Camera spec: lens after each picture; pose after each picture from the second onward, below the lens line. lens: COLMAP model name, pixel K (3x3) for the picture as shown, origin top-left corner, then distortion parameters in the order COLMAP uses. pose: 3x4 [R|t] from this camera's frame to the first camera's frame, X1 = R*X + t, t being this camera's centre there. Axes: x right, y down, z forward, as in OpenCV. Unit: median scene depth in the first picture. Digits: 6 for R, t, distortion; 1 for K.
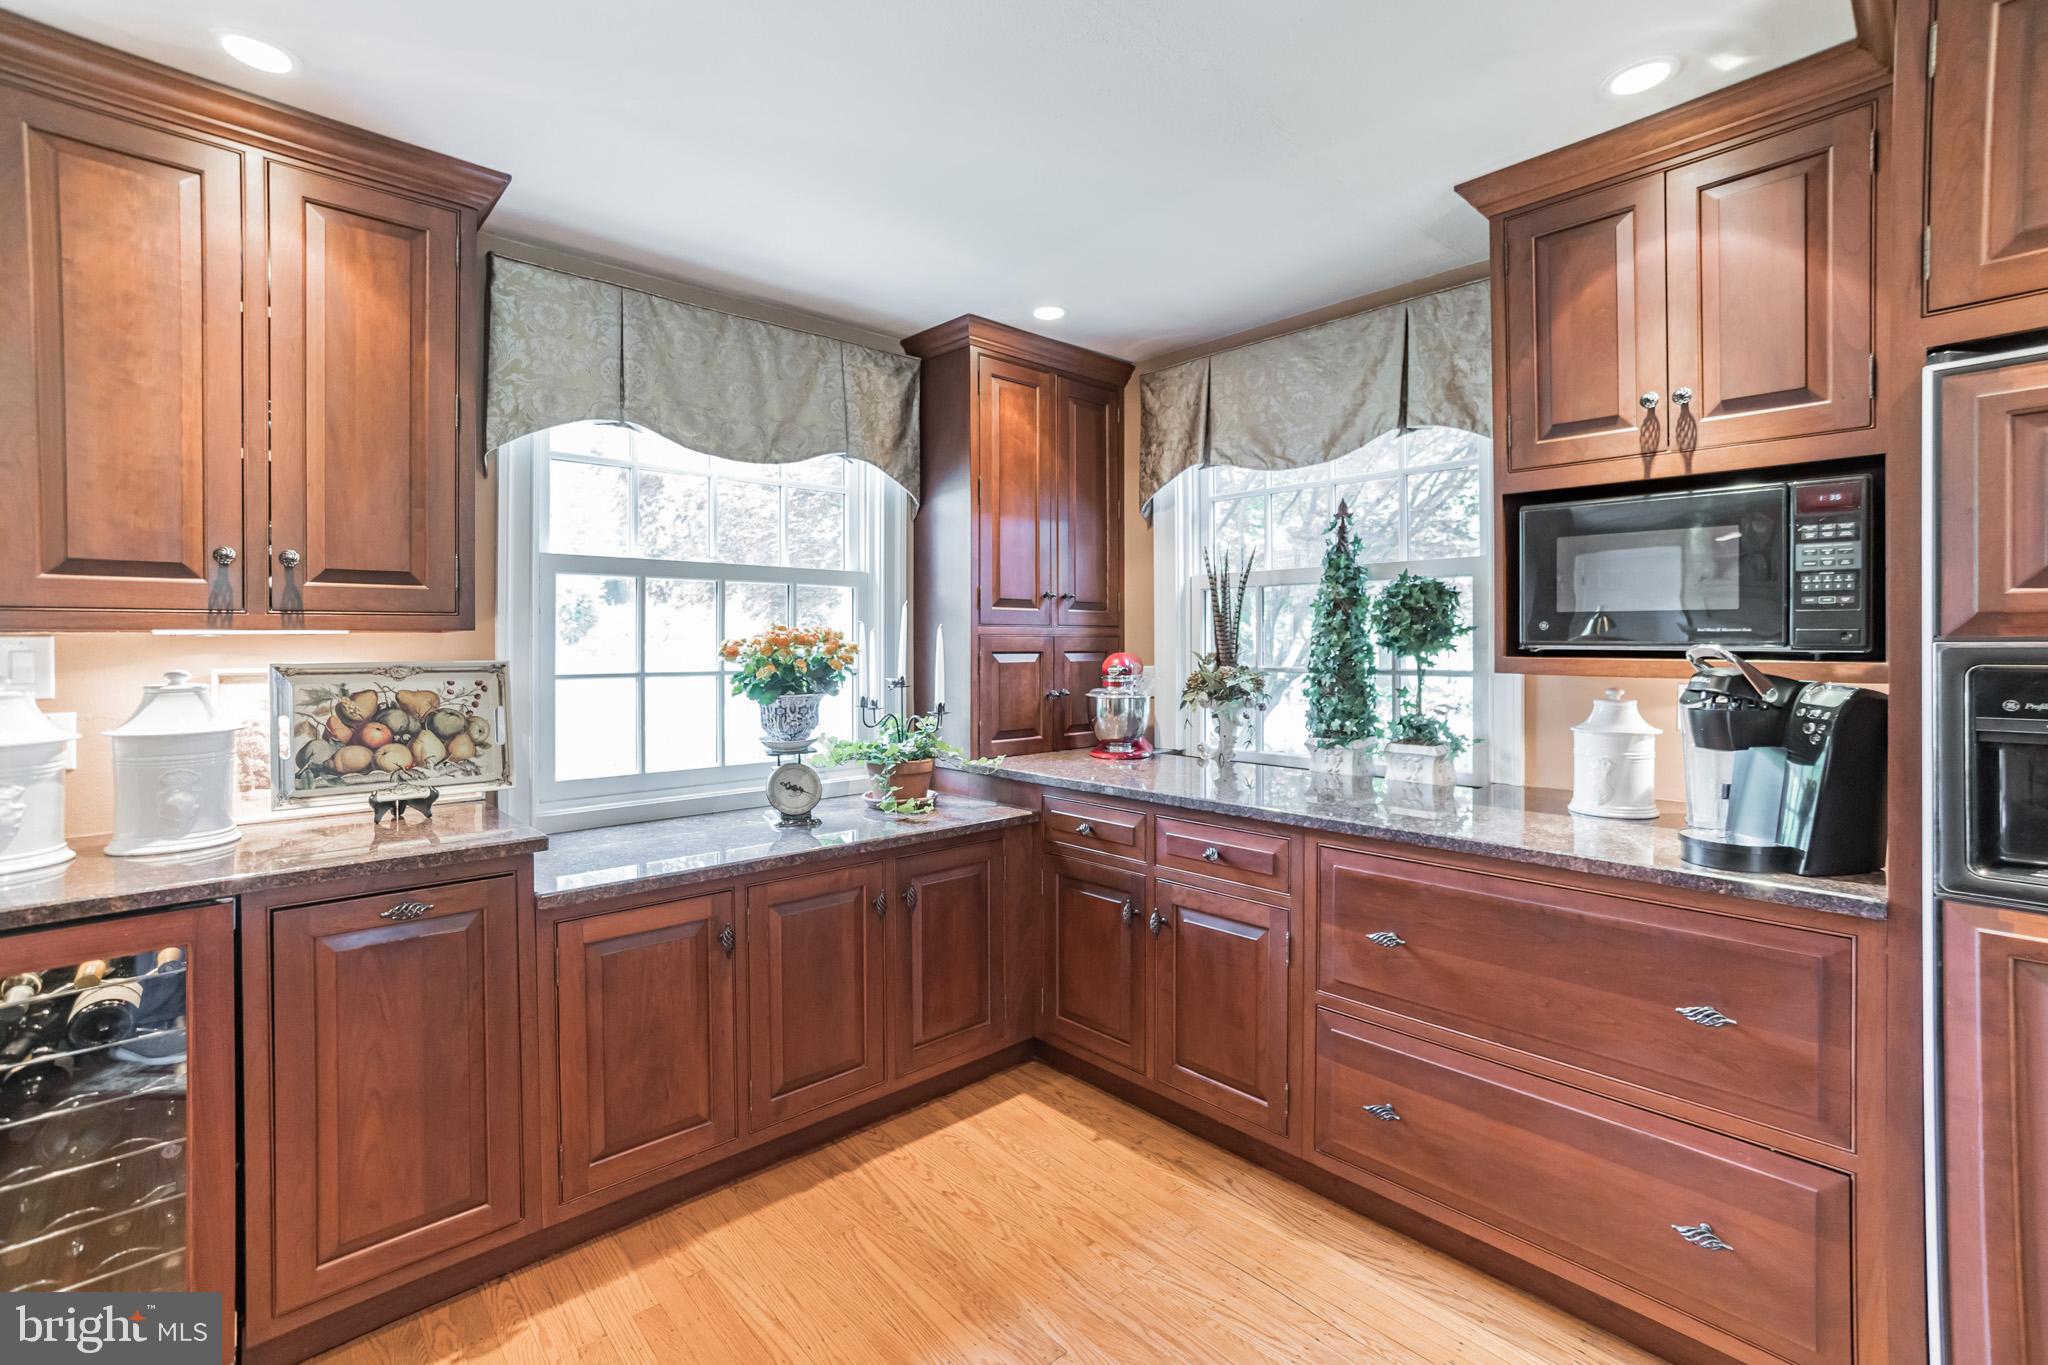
lens RADIAL K [[874.8, 0, 1018.4], [0, 874.8, 656.9], [0, 0, 1]] dist [0.001533, 0.000571]
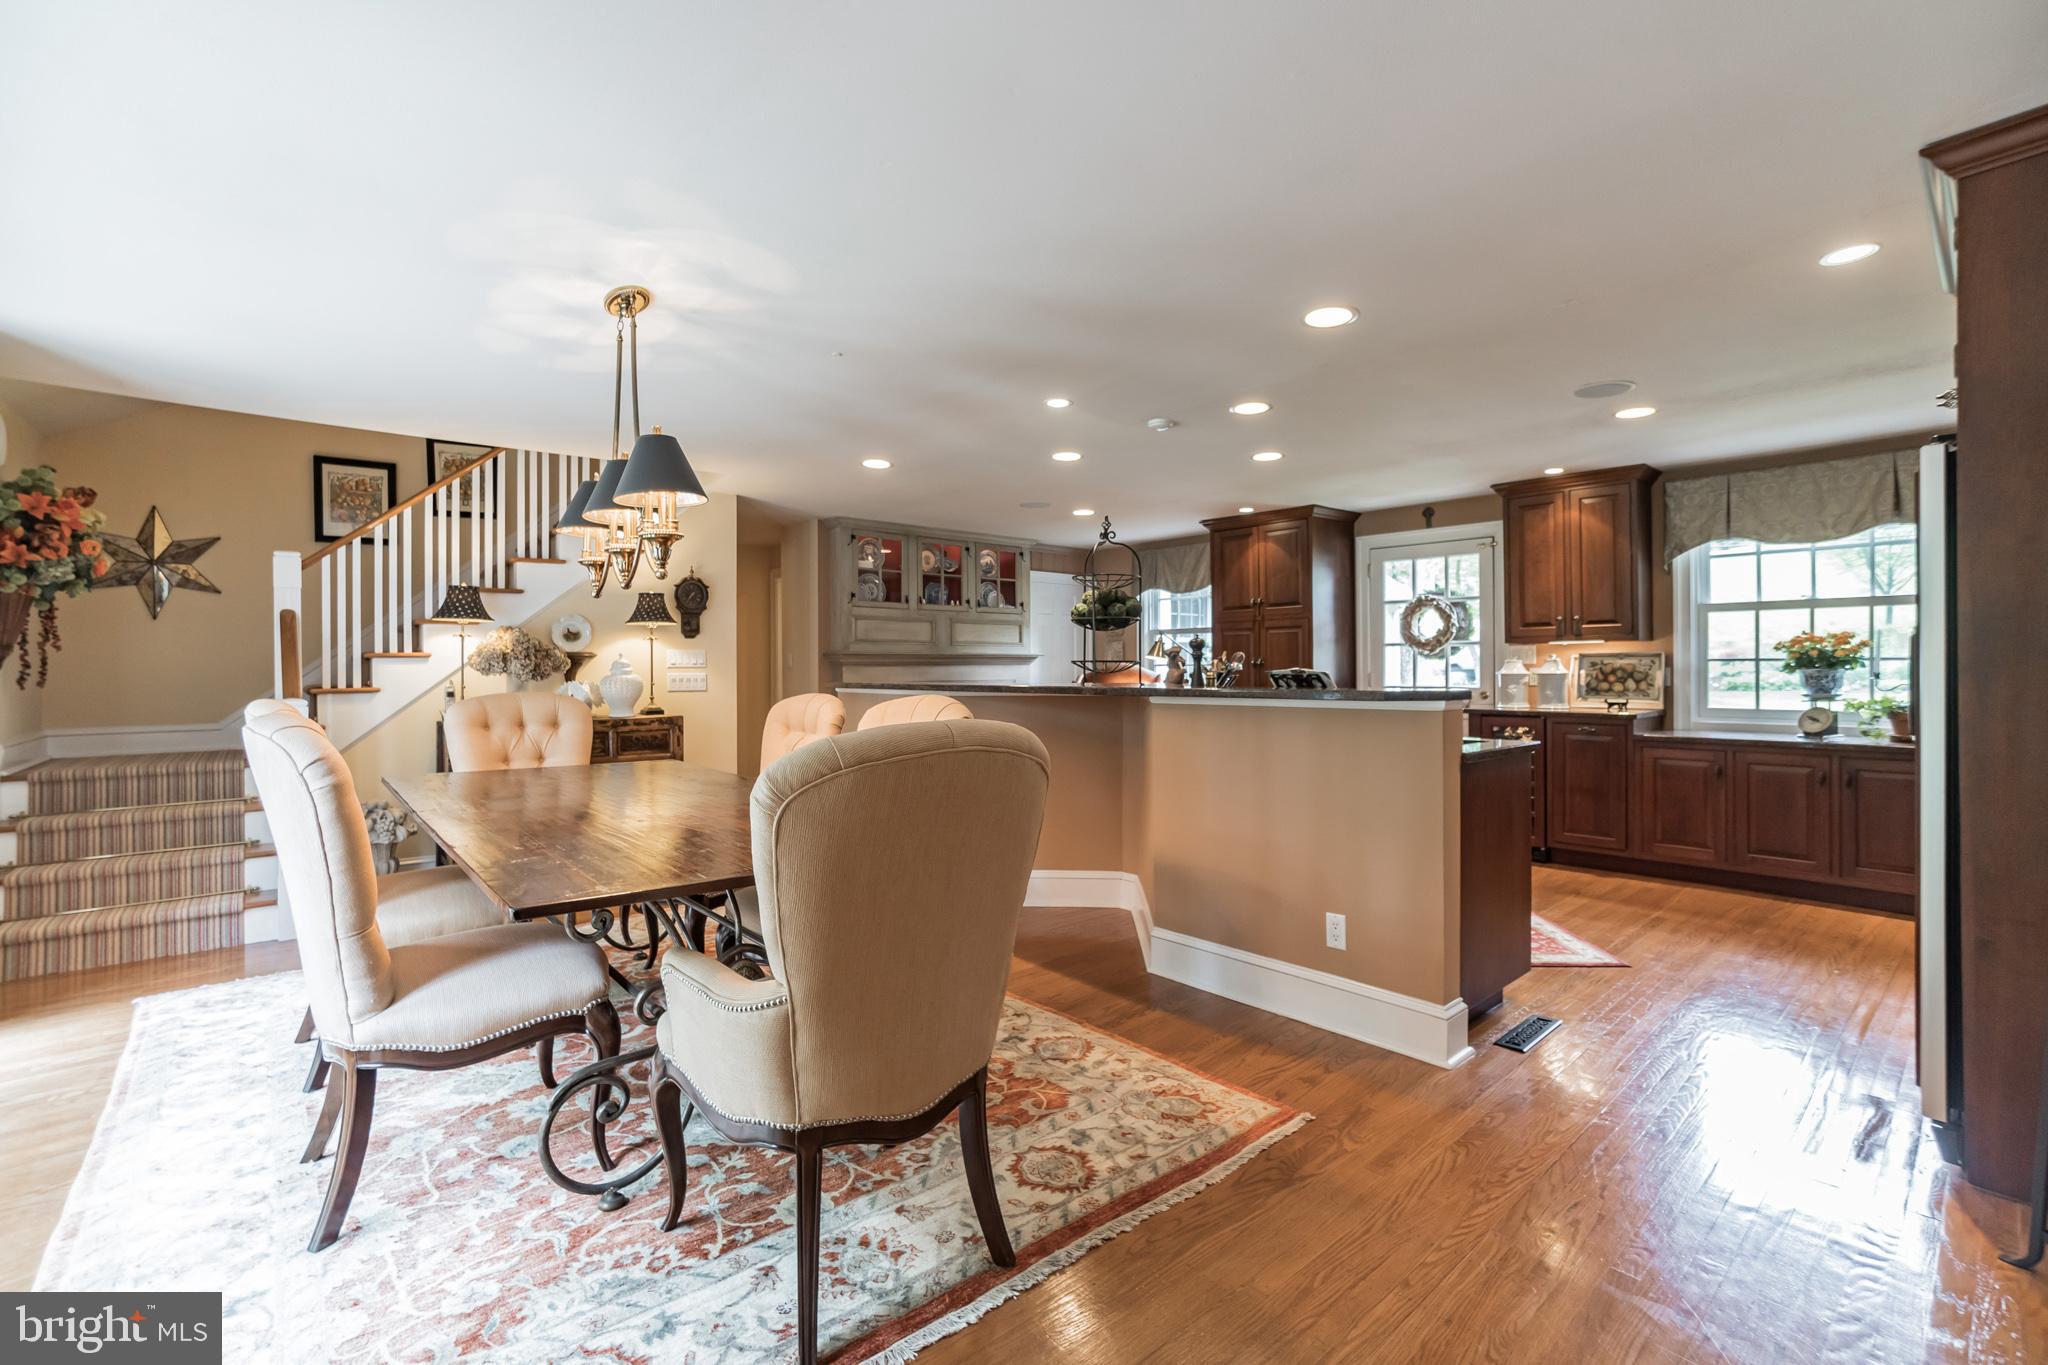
lens RADIAL K [[874.8, 0, 1018.4], [0, 874.8, 656.9], [0, 0, 1]] dist [0.001533, 0.000571]
pose [[-0.013220, -0.012112, -0.999839, 1.939107], [-0.013754, 0.999834, -0.011930, 0.075106], [0.999818, 0.013594, -0.013384, -0.786200]]
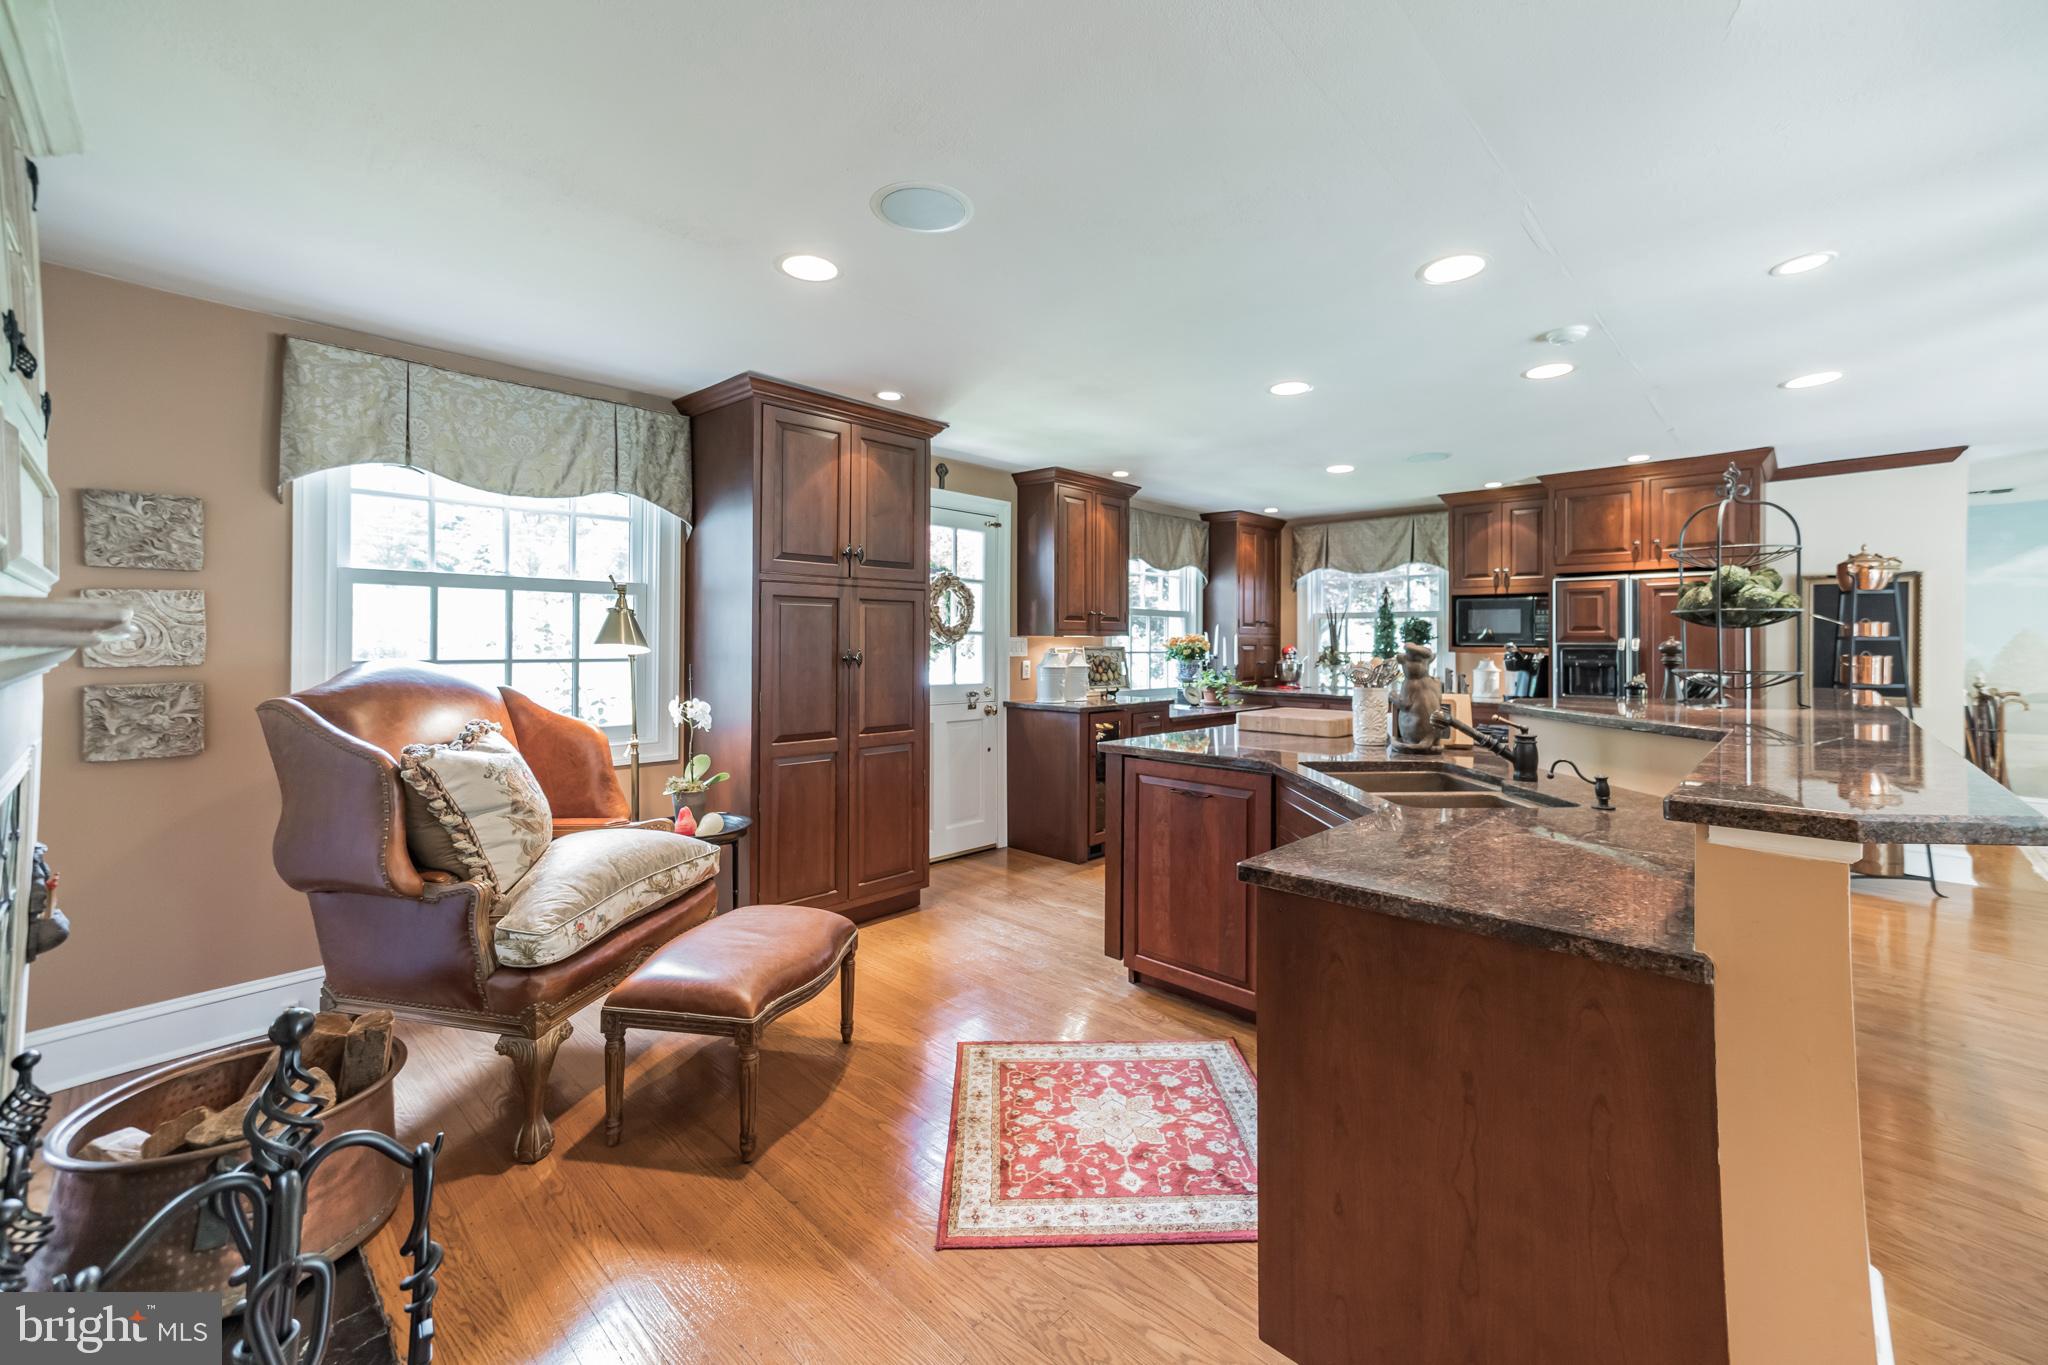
lens RADIAL K [[795.3, 0, 1020.2], [0, 795.3, 663.7], [0, 0, 1]] dist [0.001427, 0.000366]
pose [[0.997860, 0.004825, 0.065205, -1.141419], [-0.005563, 0.999922, 0.011147, 0.035382], [-0.065146, -0.011486, 0.997810, -1.695646]]
